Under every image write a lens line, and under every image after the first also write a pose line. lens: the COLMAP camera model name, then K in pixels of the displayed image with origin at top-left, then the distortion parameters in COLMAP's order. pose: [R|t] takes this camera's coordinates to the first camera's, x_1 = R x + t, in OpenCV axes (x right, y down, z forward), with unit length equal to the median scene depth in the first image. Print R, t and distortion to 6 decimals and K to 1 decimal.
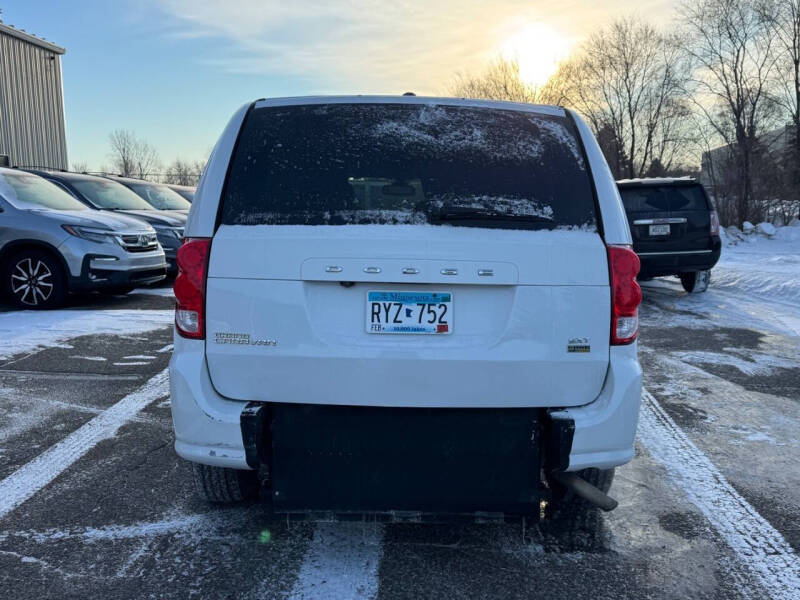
lens RADIAL K [[780.6, 0, 405.9], [0, 780.6, 301.4], [0, 0, 1]] dist [0.165191, -0.325902]
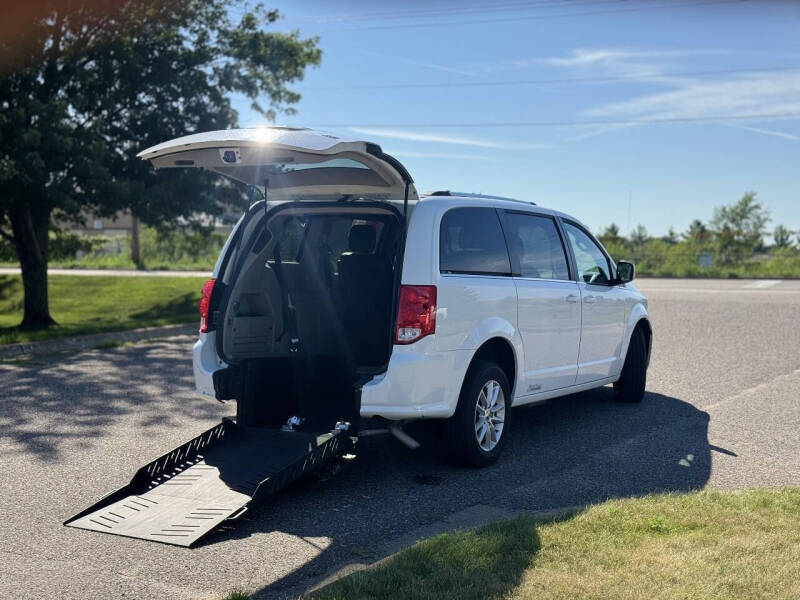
lens RADIAL K [[780.6, 0, 405.9], [0, 780.6, 301.4], [0, 0, 1]] dist [0.165191, -0.325902]
pose [[0.830304, 0.023396, -0.556820, 0.556030], [-0.050765, 0.998140, -0.033759, 0.008987], [0.554994, 0.056297, 0.829947, -0.163681]]
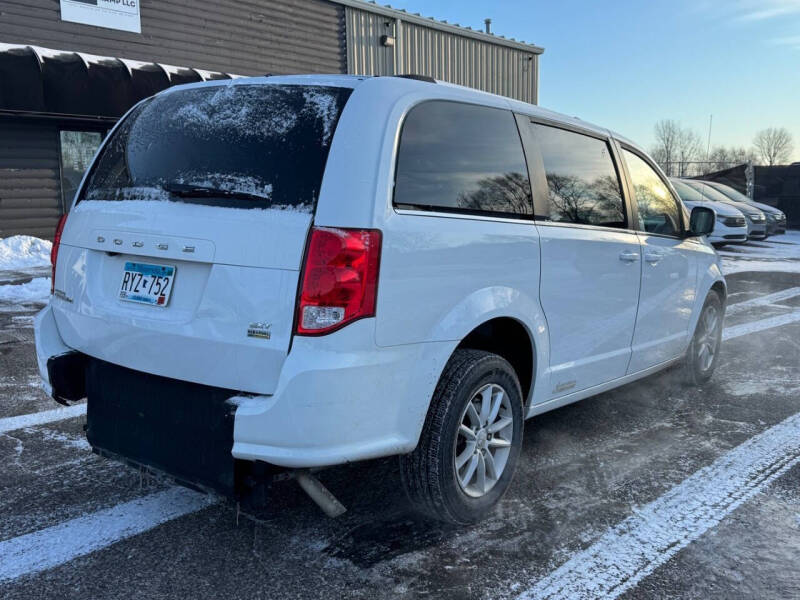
lens RADIAL K [[780.6, 0, 405.9], [0, 780.6, 301.4], [0, 0, 1]] dist [0.165191, -0.325902]
pose [[0.787982, 0.083571, -0.610000, 0.429238], [-0.075768, 0.996377, 0.038630, -0.013520], [0.611018, 0.015779, 0.791459, 0.163647]]
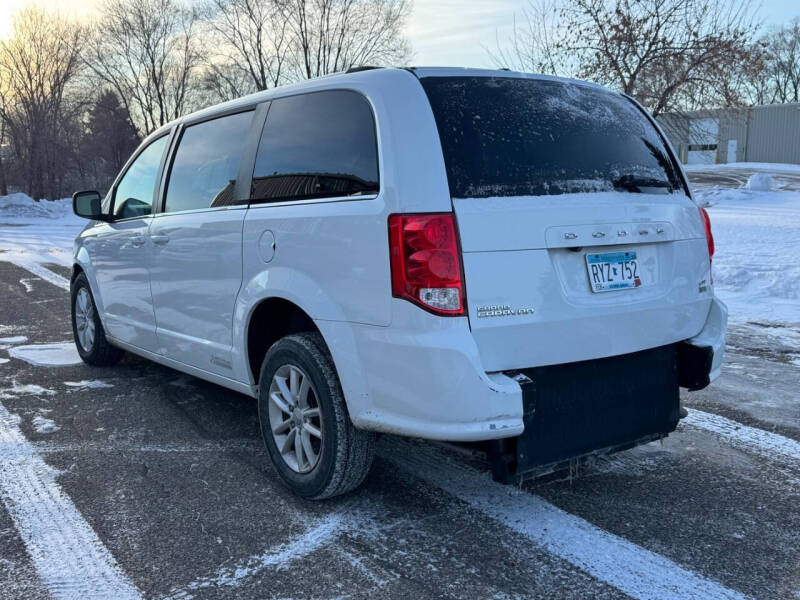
lens RADIAL K [[780.6, 0, 405.9], [0, 780.6, 301.4], [0, 0, 1]] dist [0.165191, -0.325902]
pose [[0.813401, -0.102321, 0.572633, -0.403184], [0.082190, 0.994748, 0.060999, -0.016313], [-0.575868, -0.002552, 0.817539, 0.113097]]
